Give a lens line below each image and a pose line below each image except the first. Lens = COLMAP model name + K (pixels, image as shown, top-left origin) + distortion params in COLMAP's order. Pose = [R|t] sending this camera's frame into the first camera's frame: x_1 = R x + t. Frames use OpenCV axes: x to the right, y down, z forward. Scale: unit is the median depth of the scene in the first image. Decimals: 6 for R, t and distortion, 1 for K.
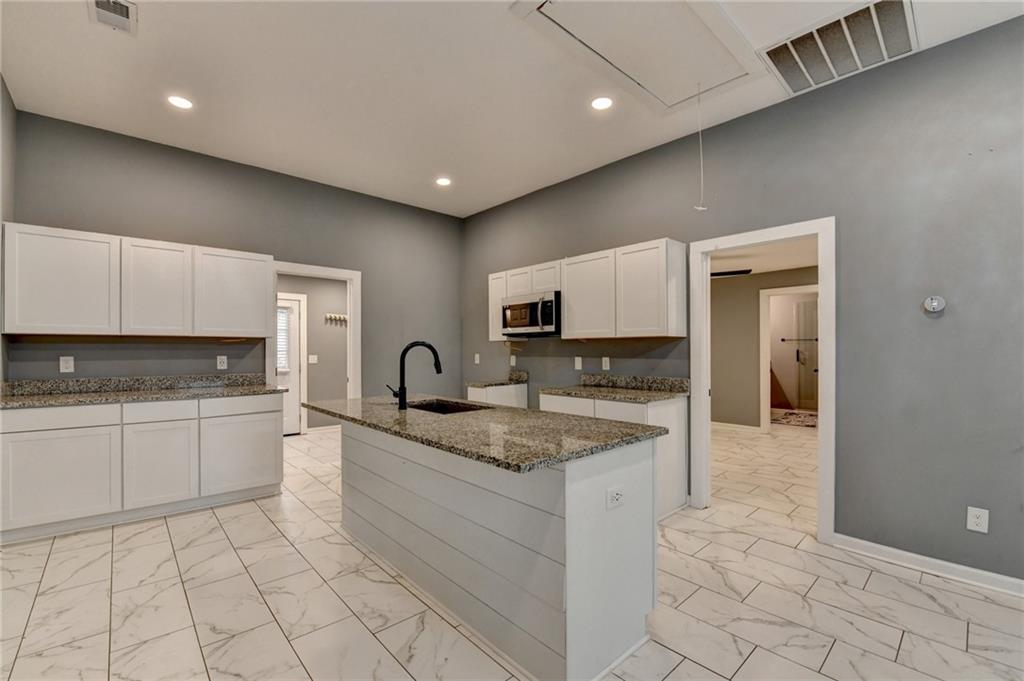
lens RADIAL K [[439.7, 0, 519.4], [0, 439.7, 350.1], [0, 0, 1]] dist [-0.018431, -0.000485]
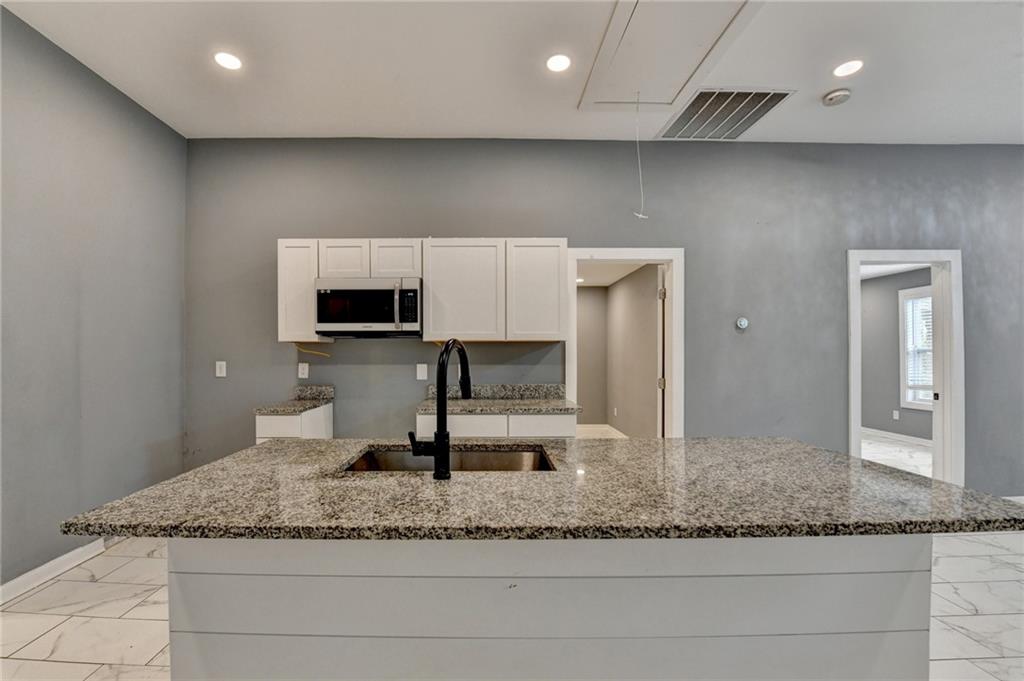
lens RADIAL K [[413.3, 0, 492.7], [0, 413.3, 357.9], [0, 0, 1]] dist [-0.016404, -0.001655]
pose [[0.673482, -0.002126, 0.739200, -0.386049], [0.000039, 0.999996, 0.002841, 0.002563], [-0.739203, -0.001885, 0.673480, 0.448529]]
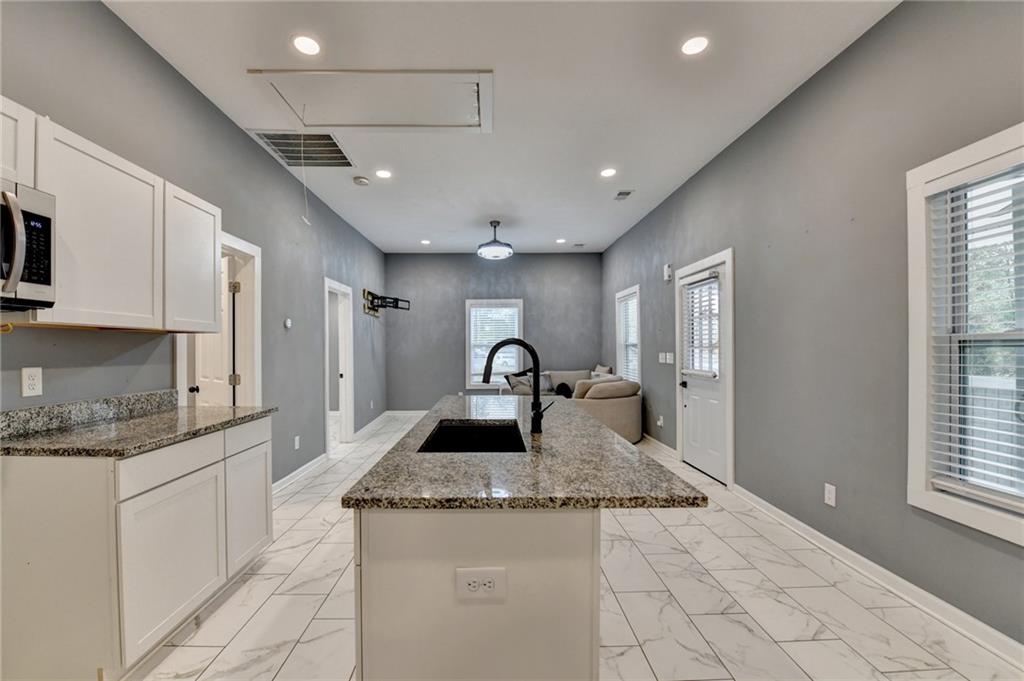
lens RADIAL K [[413.3, 0, 496.9], [0, 413.3, 353.4], [0, 0, 1]] dist [-0.016404, -0.001655]
pose [[-0.742051, -0.002957, 0.670337, -0.463232], [0.003948, 0.999954, 0.008781, -0.000133], [-0.670332, 0.009162, -0.742004, 1.062539]]
